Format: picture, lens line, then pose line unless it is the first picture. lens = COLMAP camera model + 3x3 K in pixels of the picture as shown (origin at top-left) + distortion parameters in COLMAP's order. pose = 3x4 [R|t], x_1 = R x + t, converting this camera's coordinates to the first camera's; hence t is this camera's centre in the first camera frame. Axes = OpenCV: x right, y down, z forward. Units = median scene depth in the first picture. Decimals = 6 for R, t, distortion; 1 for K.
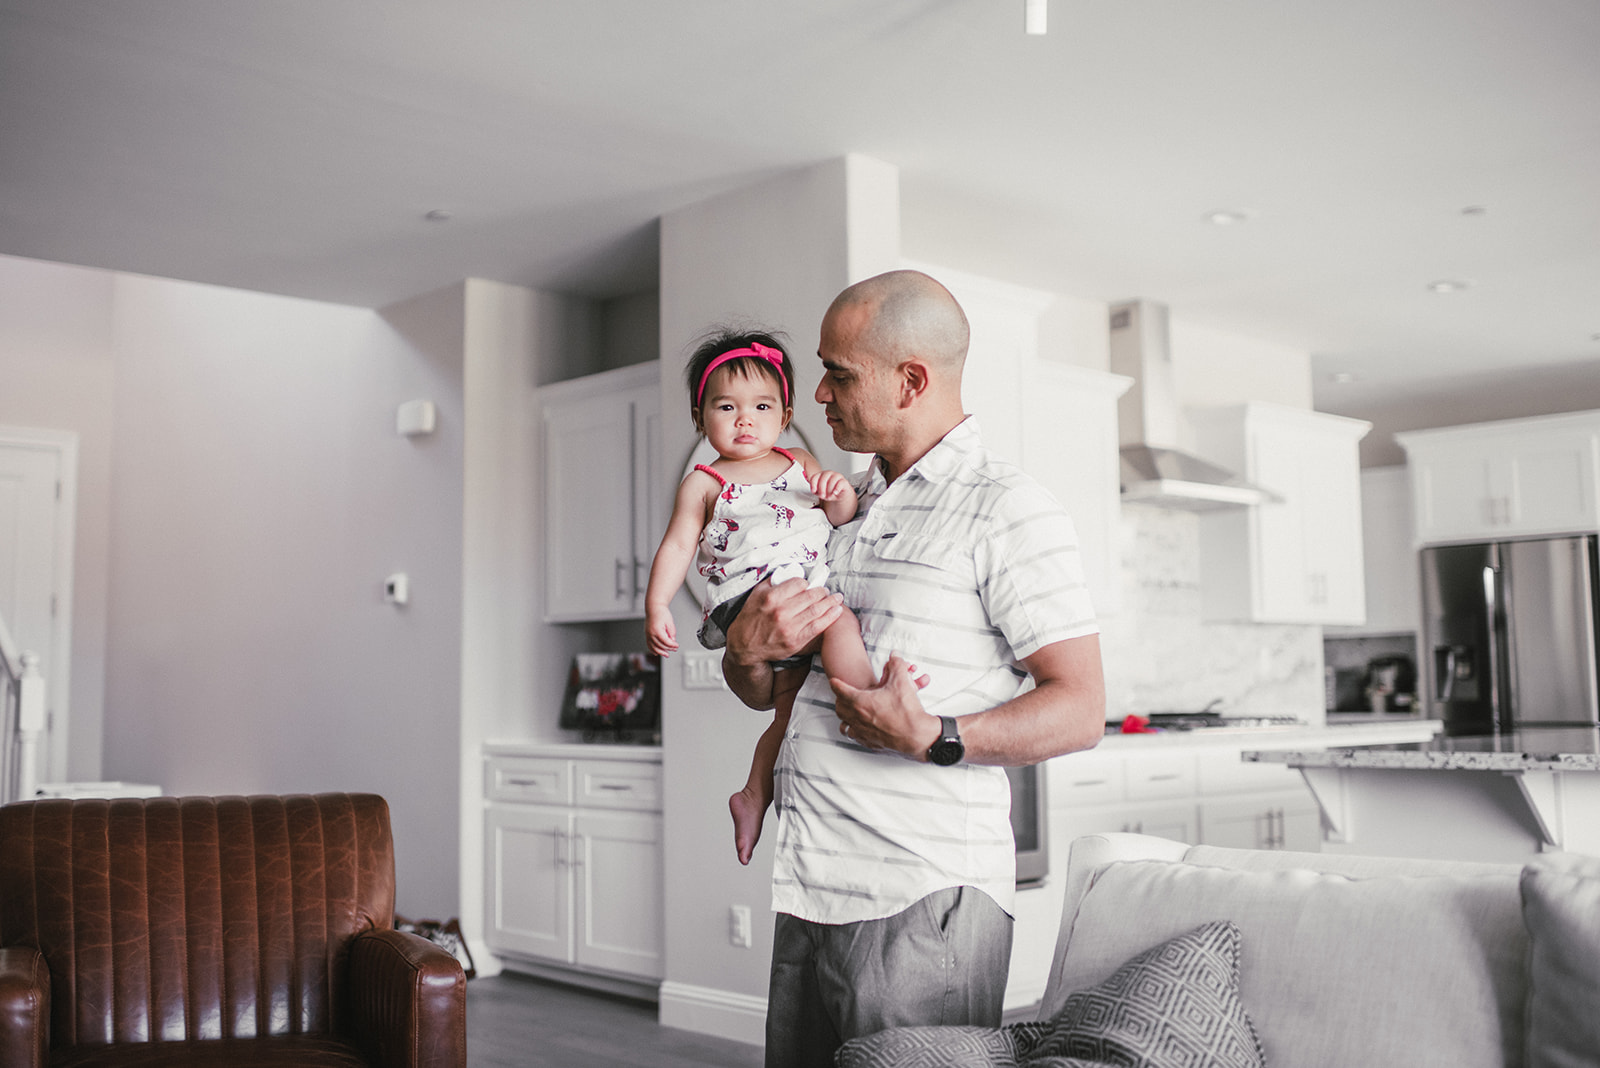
lens RADIAL K [[1886.4, 0, 800.0], [0, 1886.4, 534.0], [0, 0, 1]] dist [0.013505, -0.001617]
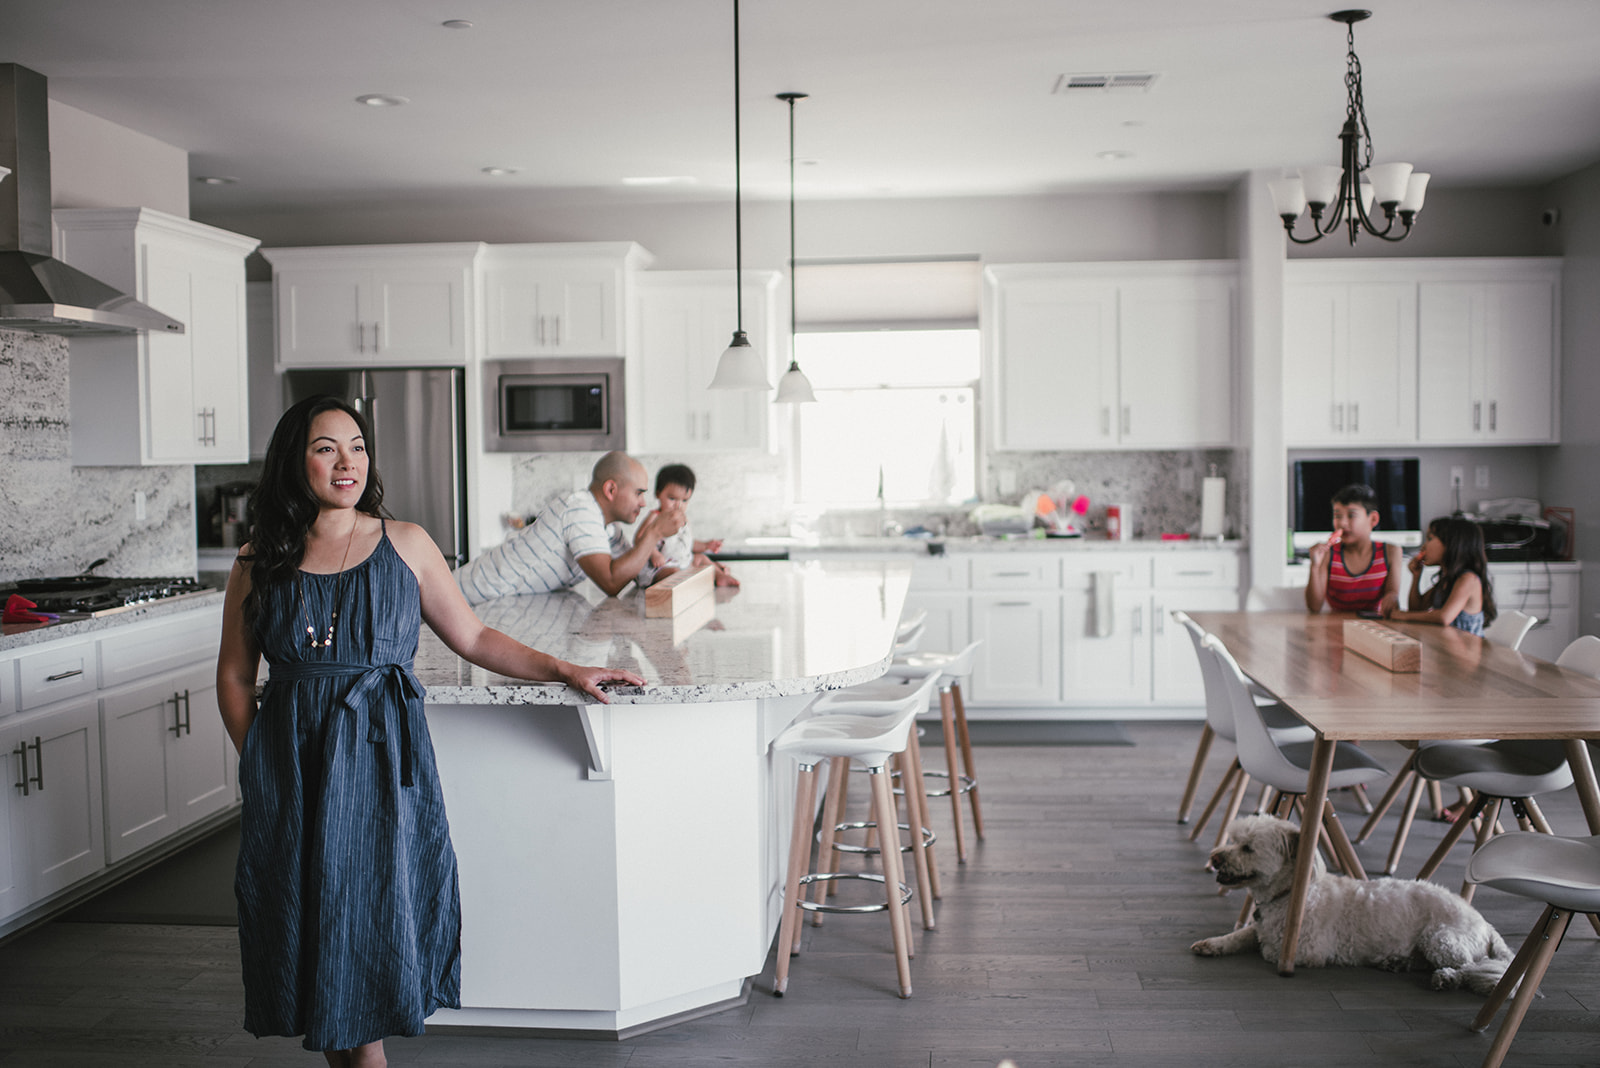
lens RADIAL K [[1731.6, 0, 800.0], [0, 1731.6, 567.1], [0, 0, 1]] dist [0.010208, -0.004117]
pose [[0.767171, -0.040394, 0.640169, -0.032827], [-0.058389, 0.989474, 0.132408, -0.027739], [-0.638779, -0.138959, 0.756738, 0.184474]]
